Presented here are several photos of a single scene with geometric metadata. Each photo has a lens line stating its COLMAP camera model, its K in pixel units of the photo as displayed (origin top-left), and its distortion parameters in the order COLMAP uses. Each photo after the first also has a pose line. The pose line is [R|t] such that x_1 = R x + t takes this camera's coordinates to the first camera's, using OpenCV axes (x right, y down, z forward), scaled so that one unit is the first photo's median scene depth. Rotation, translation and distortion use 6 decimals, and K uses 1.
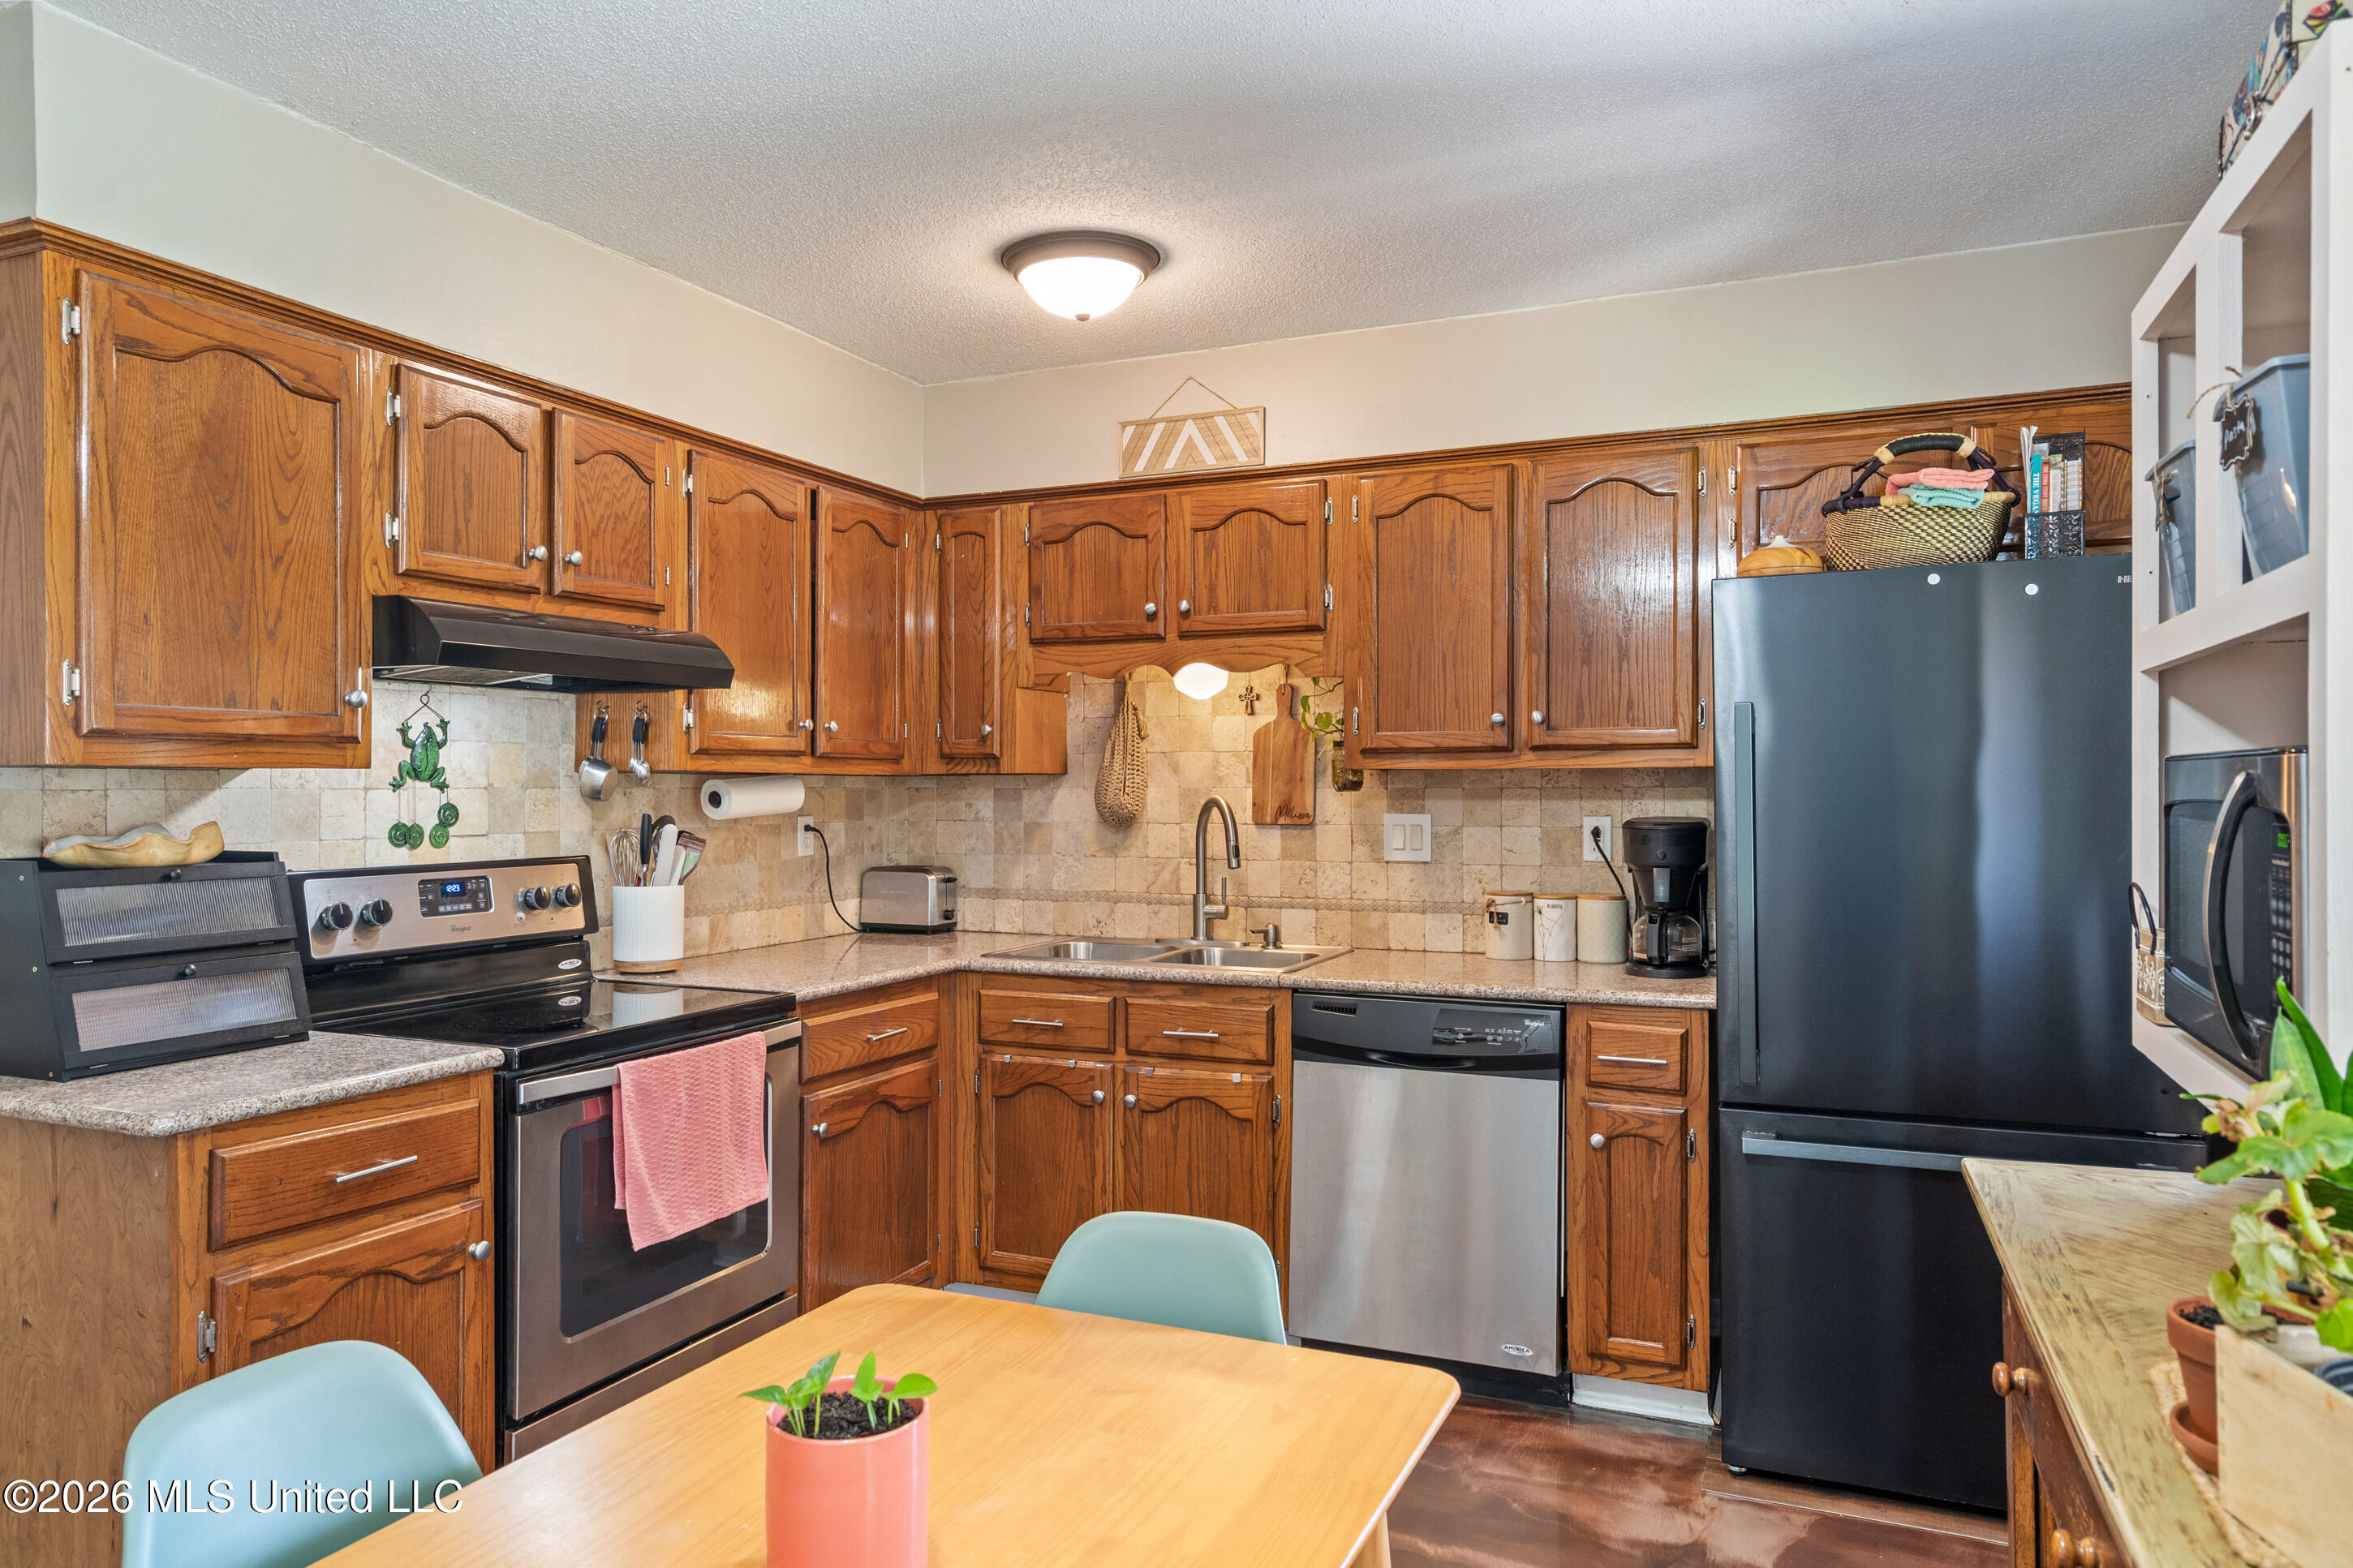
lens RADIAL K [[1526.1, 0, 1175.0], [0, 1526.1, 781.8], [0, 0, 1]] dist [0.000824, -0.005256]
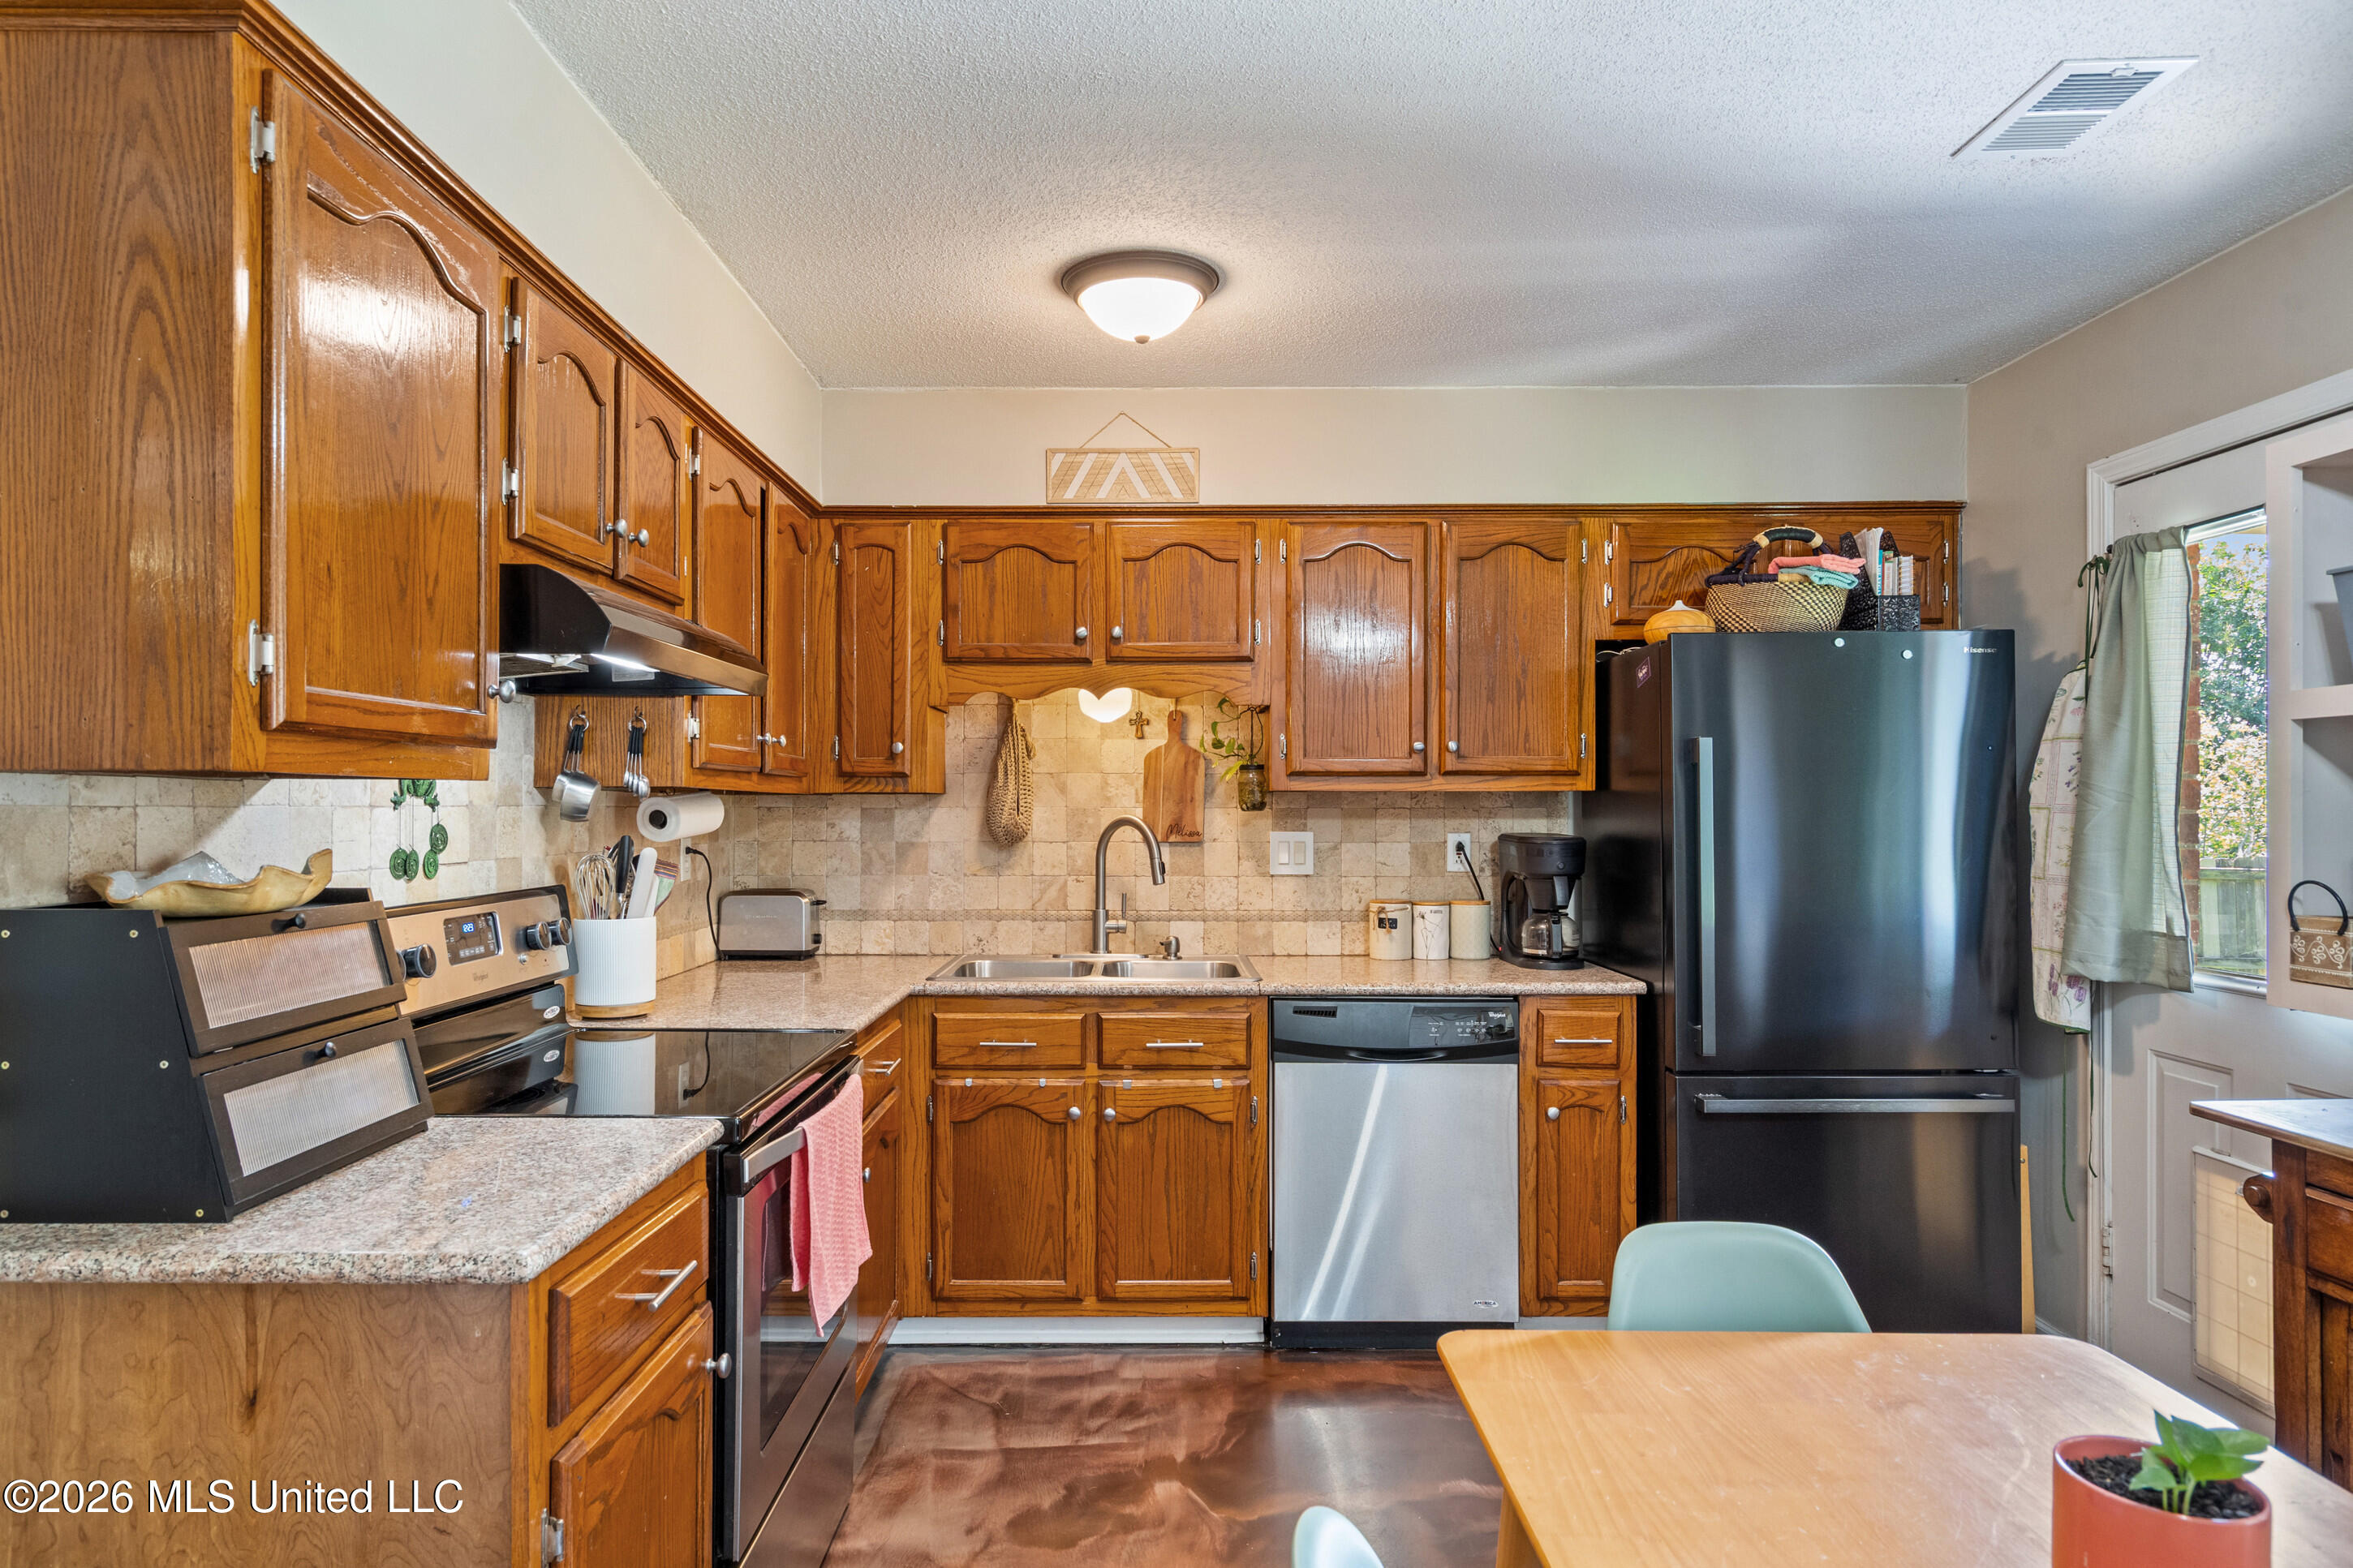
lens RADIAL K [[1351.3, 0, 1175.0], [0, 1351.3, 799.8], [0, 0, 1]] dist [-0.002006, -0.000549]
pose [[0.916706, 0.004228, 0.399540, -0.358388], [-0.003029, 0.999989, -0.003630, 0.002098], [-0.399551, 0.002117, 0.916709, 0.158262]]
